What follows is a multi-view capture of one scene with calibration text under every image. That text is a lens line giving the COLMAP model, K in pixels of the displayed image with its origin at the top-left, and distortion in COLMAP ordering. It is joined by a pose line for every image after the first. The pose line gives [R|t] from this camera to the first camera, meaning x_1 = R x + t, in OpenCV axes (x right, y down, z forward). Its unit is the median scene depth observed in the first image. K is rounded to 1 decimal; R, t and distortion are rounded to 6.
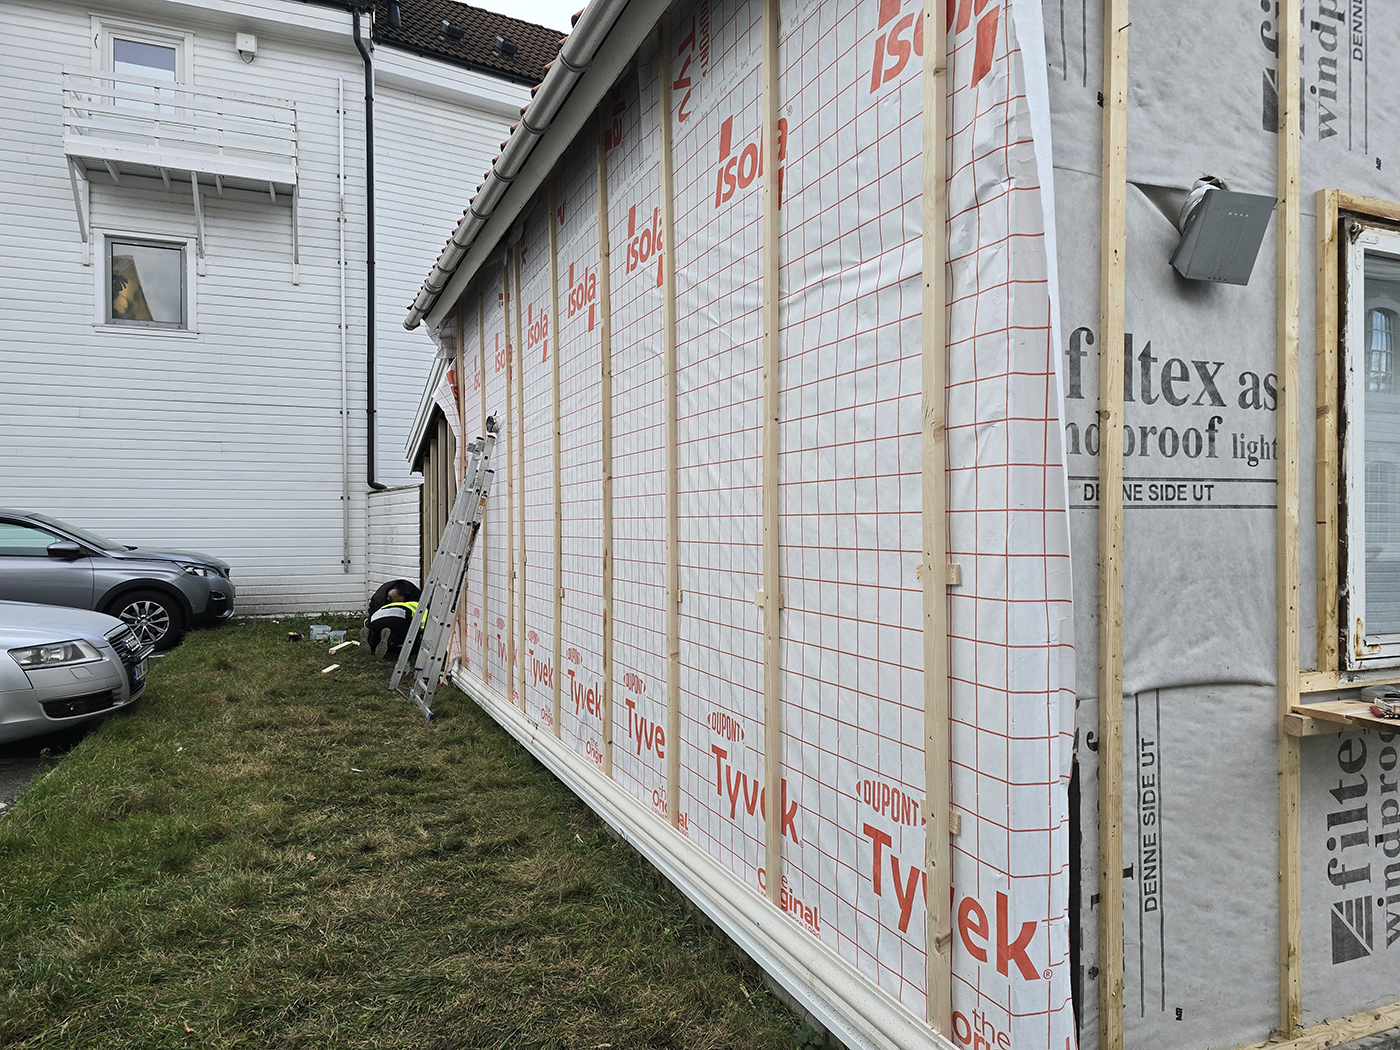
lens RADIAL K [[944.2, 0, 700.9], [0, 944.2, 523.4], [0, 0, 1]] dist [0.035315, -0.017718]
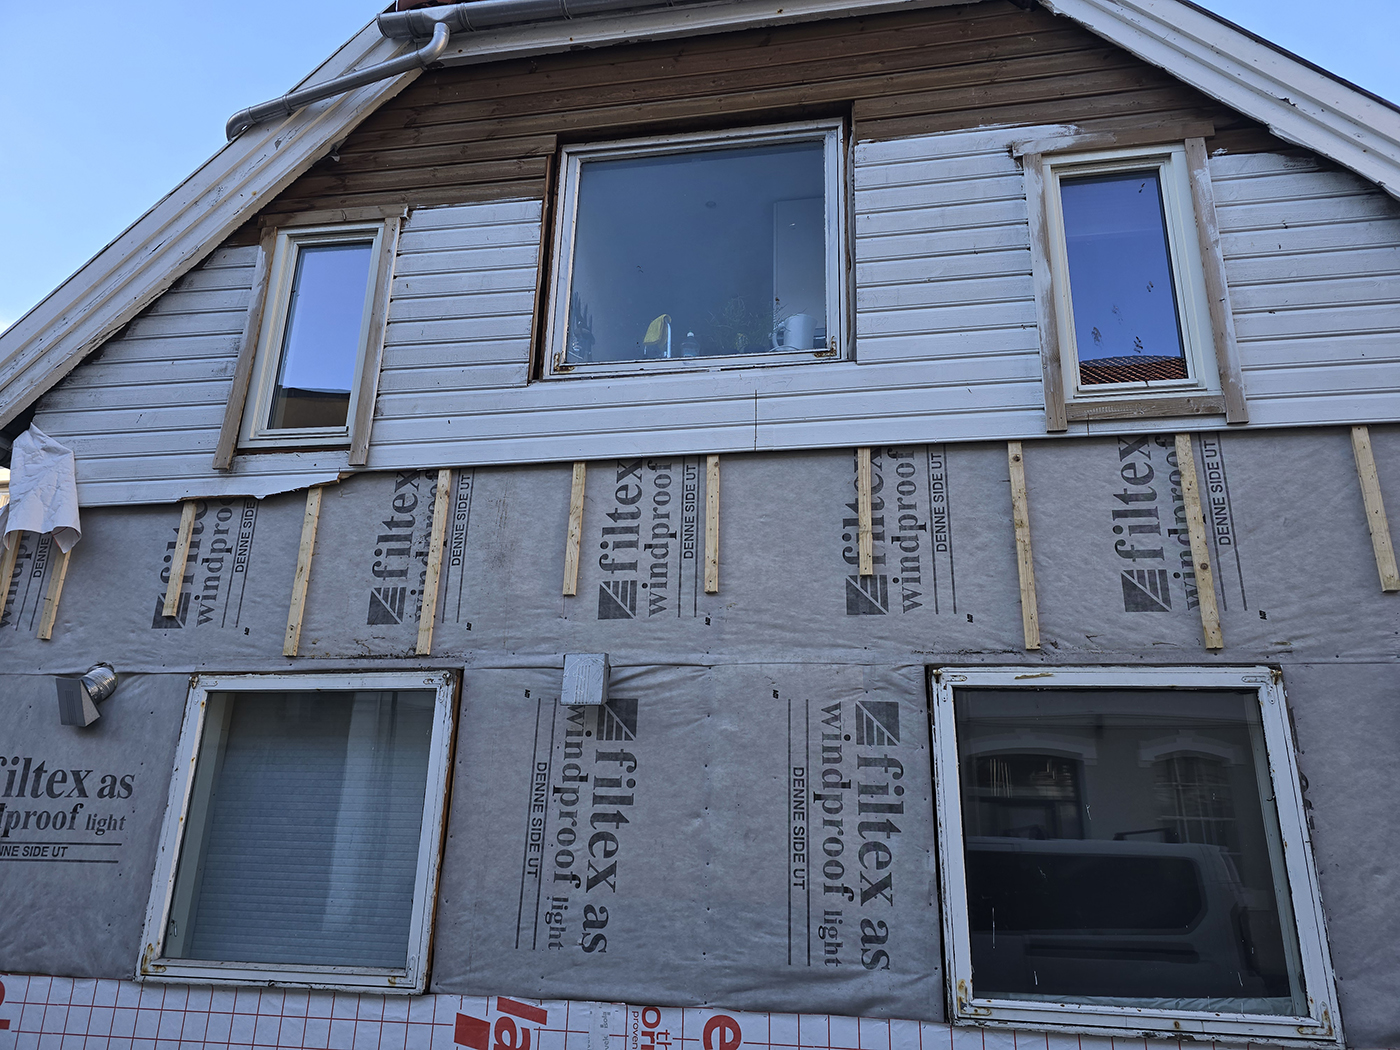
lens RADIAL K [[944.2, 0, 700.0], [0, 944.2, 517.0], [0, 0, 1]] dist [0.035315, -0.017718]
pose [[0.828861, -0.148893, -0.539278, 2.454050], [-0.021050, 0.954952, -0.296013, -0.119335], [0.559058, 0.256706, 0.788388, 0.149708]]
